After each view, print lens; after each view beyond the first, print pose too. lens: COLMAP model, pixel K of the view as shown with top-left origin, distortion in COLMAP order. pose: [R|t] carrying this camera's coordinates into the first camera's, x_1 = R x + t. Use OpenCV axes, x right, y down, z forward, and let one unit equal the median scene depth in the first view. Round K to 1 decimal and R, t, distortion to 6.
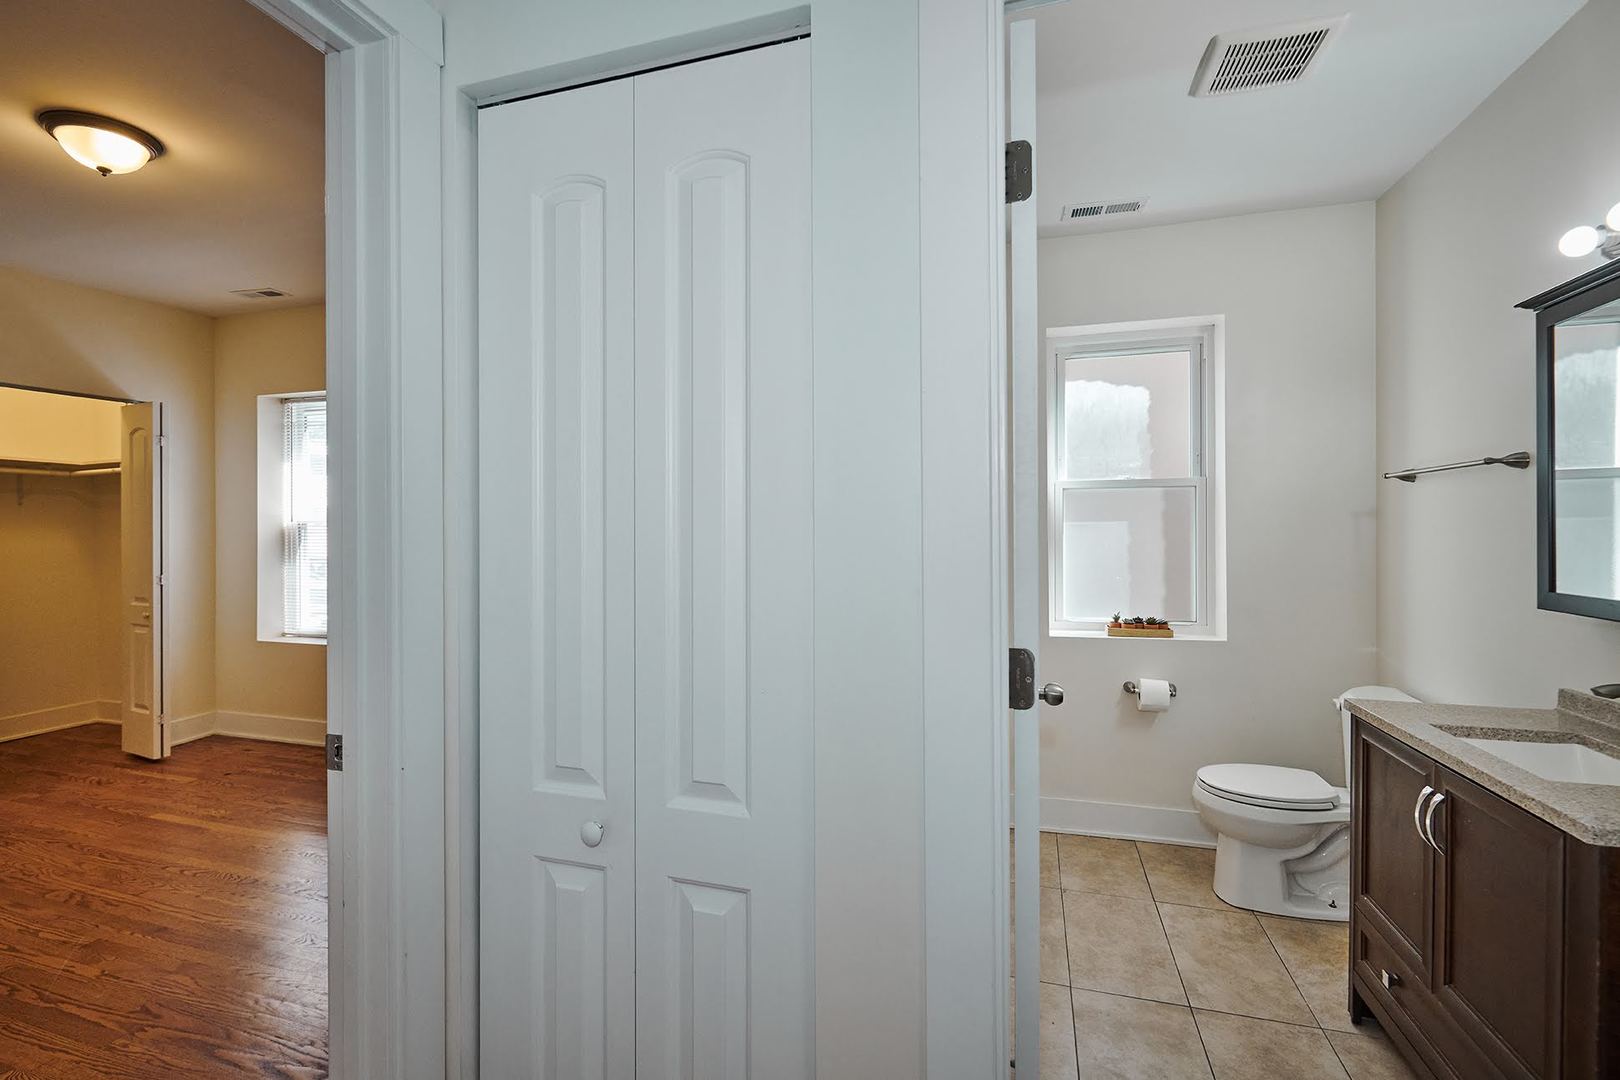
lens RADIAL K [[752.3, 0, 782.7], [0, 752.3, 536.4], [0, 0, 1]] dist [-0.006975, -0.000879]
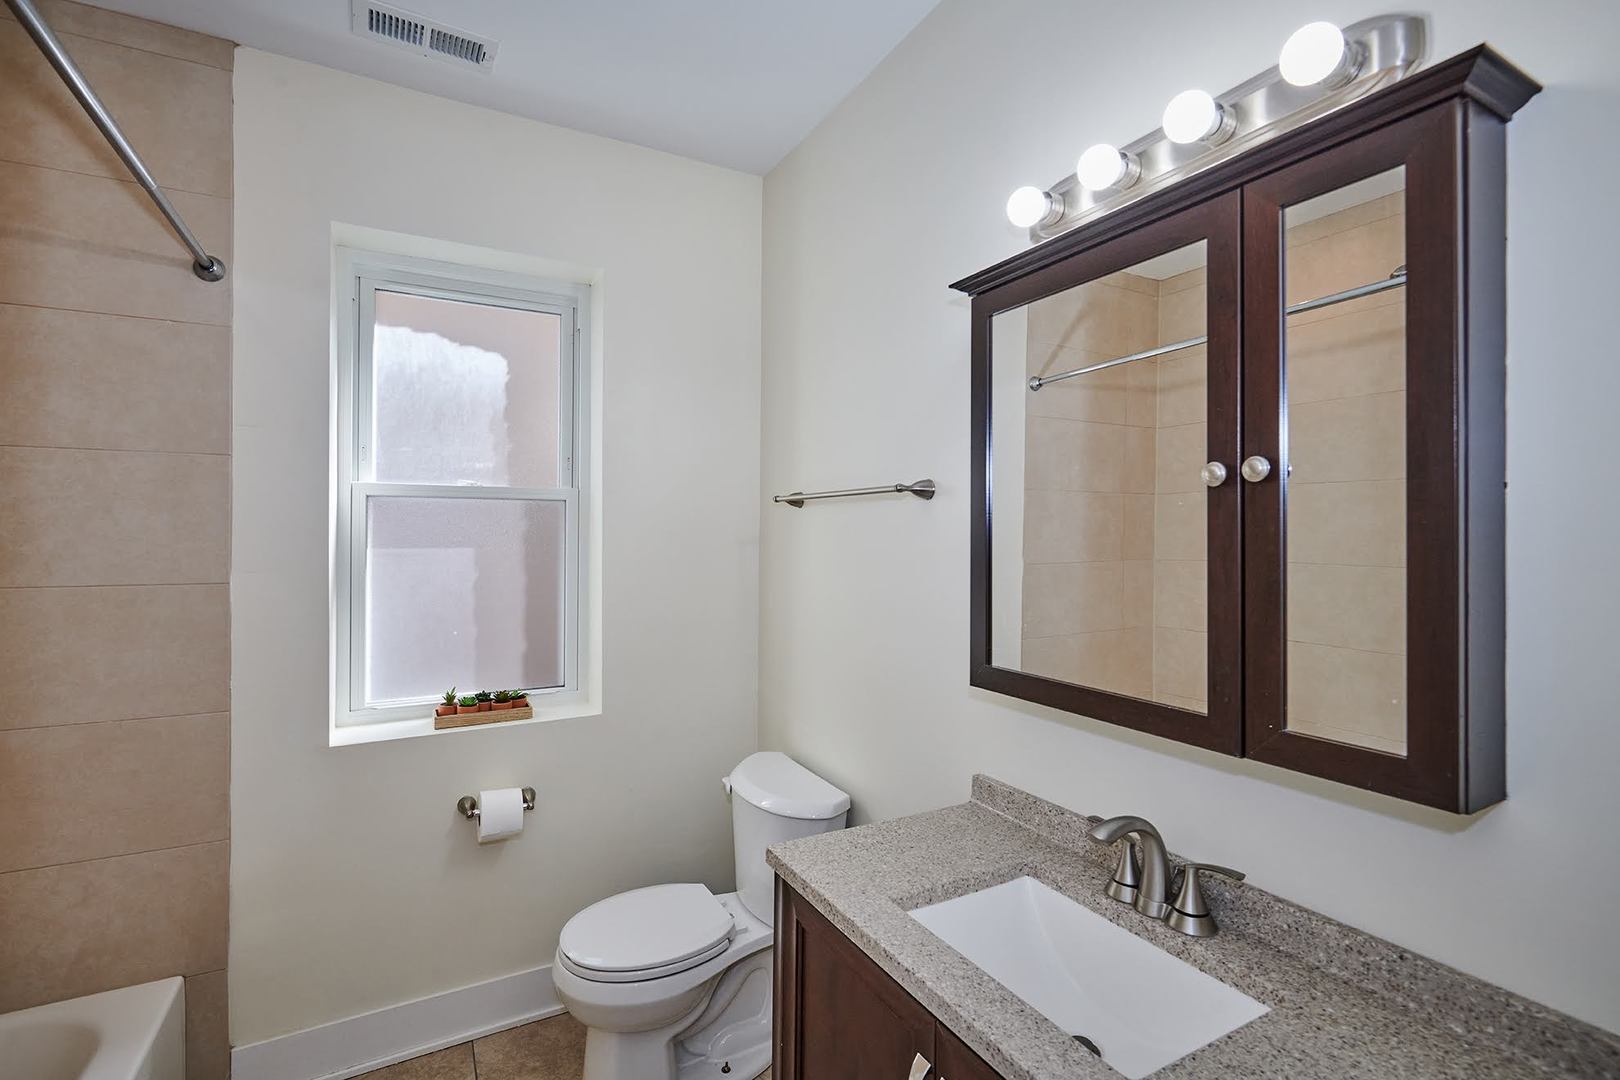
lens RADIAL K [[748.7, 0, 808.8], [0, 748.7, 523.0], [0, 0, 1]] dist [-0.002384, -0.000323]
pose [[0.694043, 0.022464, 0.719583, 0.200041], [-0.004045, 0.999619, -0.027305, -0.027376], [-0.719922, 0.016040, 0.693869, 0.340362]]
